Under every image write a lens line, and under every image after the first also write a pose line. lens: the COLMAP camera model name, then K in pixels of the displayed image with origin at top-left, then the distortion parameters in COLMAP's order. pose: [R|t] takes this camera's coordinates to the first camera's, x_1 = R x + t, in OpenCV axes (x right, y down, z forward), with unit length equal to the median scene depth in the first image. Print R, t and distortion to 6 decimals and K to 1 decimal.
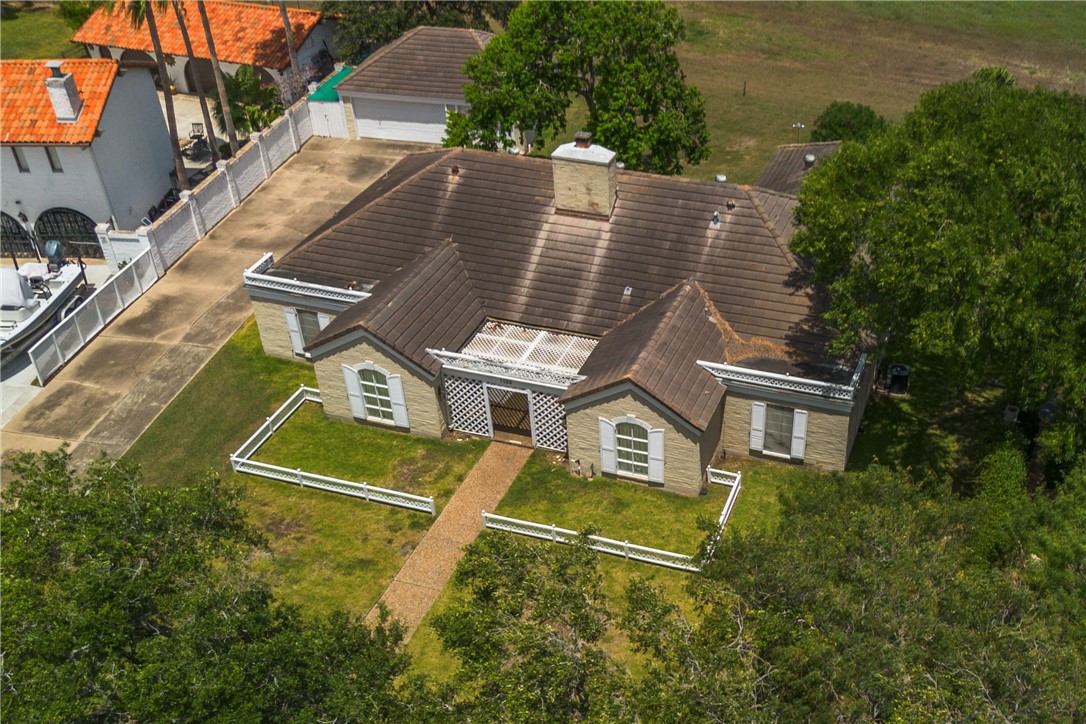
lens RADIAL K [[1165.9, 0, 672.8], [0, 1165.9, 471.9], [0, 0, 1]] dist [0.113585, -0.216886]
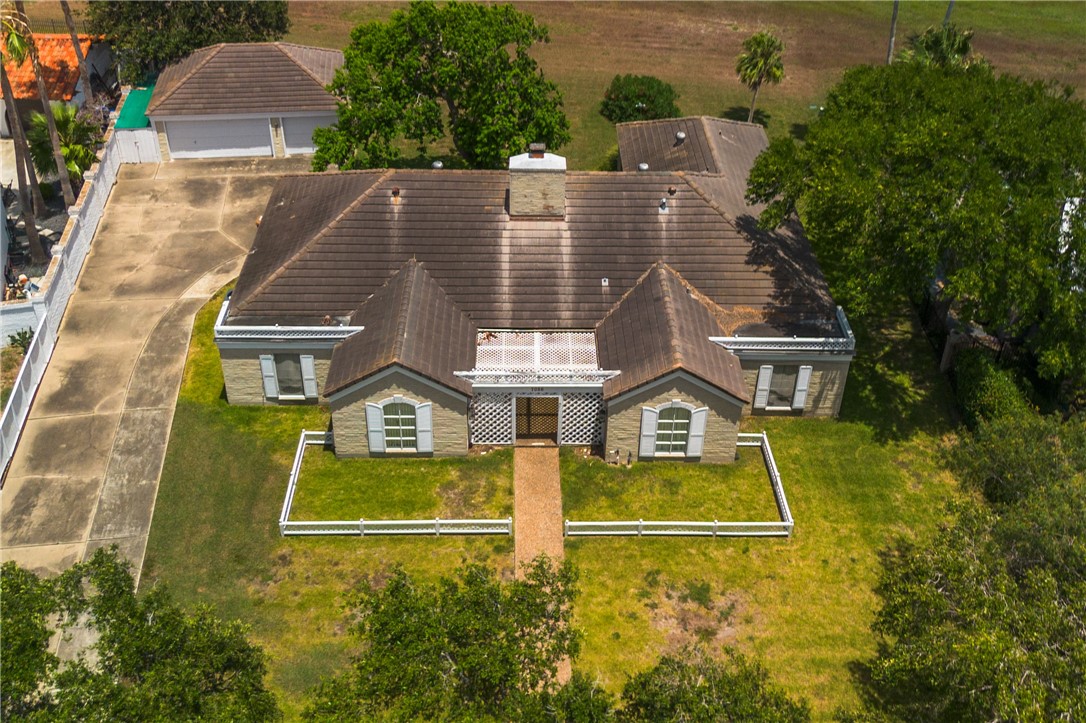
lens RADIAL K [[1109.1, 0, 565.7], [0, 1109.1, 293.0], [0, 0, 1]] dist [0.120687, -0.237971]
pose [[0.940923, -0.162476, 0.297094, -0.369804], [0.184576, 0.981659, -0.047713, -0.101968], [-0.283893, 0.099731, 0.953655, 0.043119]]
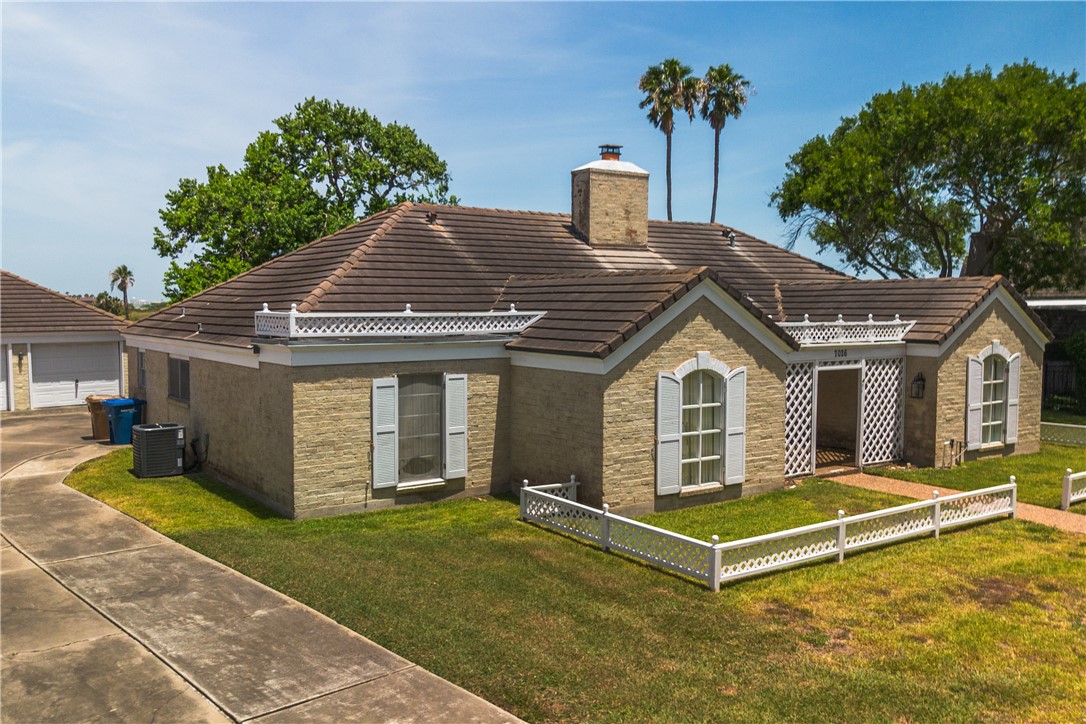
lens RADIAL K [[913.1, 0, 543.0], [0, 913.1, 362.0], [0, 0, 1]] dist [0.034768, 0.001036]
pose [[0.593119, -0.045857, 0.803807, -0.601509], [0.495943, 0.807284, -0.319895, 0.006305], [-0.634231, 0.588379, 0.501558, 0.793556]]
